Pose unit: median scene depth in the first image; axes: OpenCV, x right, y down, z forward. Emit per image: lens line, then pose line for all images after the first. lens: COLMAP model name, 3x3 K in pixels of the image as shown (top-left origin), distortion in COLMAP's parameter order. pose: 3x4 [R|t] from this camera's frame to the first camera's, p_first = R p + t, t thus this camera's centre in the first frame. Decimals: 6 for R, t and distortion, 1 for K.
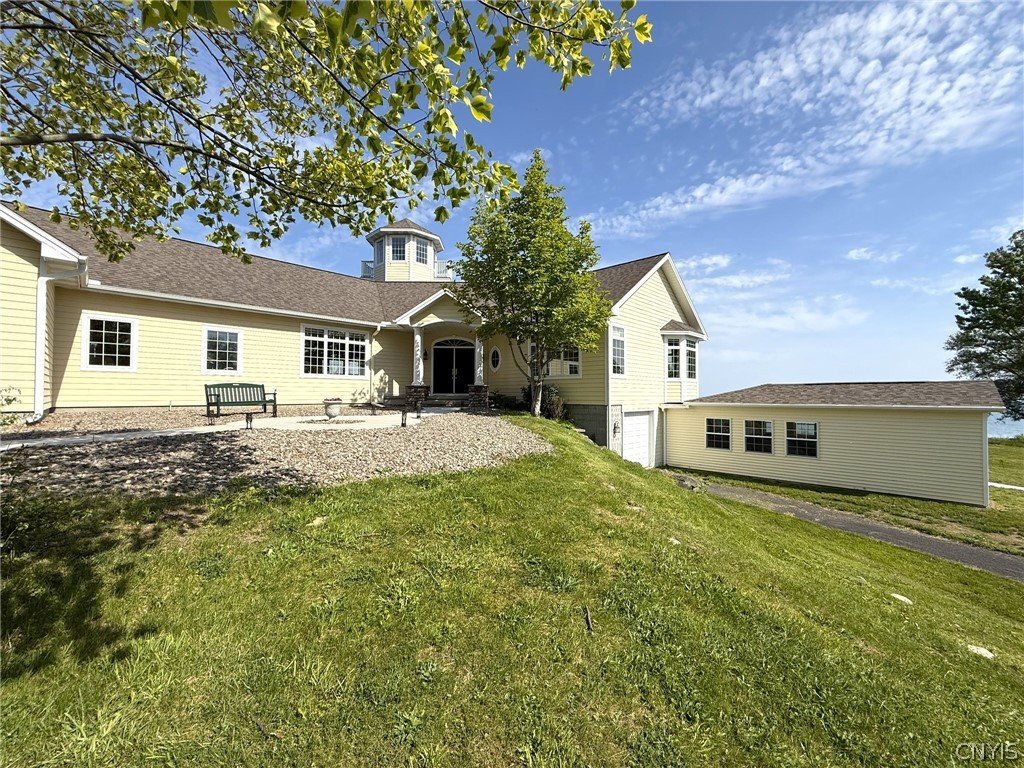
lens RADIAL K [[411.8, 0, 511.9], [0, 411.8, 384.3], [0, 0, 1]] dist [0.001389, -0.000116]
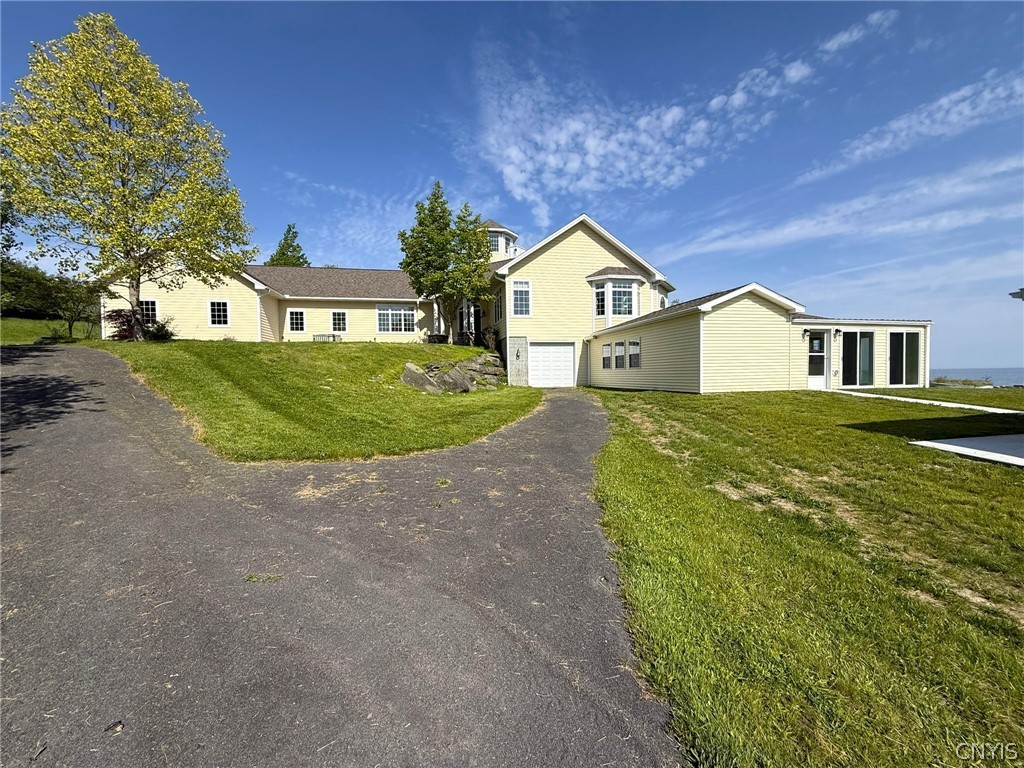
lens RADIAL K [[411.8, 0, 512.1], [0, 411.8, 384.8], [0, 0, 1]] dist [0.001389, -0.000116]
pose [[0.823986, -0.003532, -0.566599, 0.981286], [0.033669, 0.998519, 0.042740, 0.146395], [0.565608, -0.054294, 0.822885, -0.186352]]
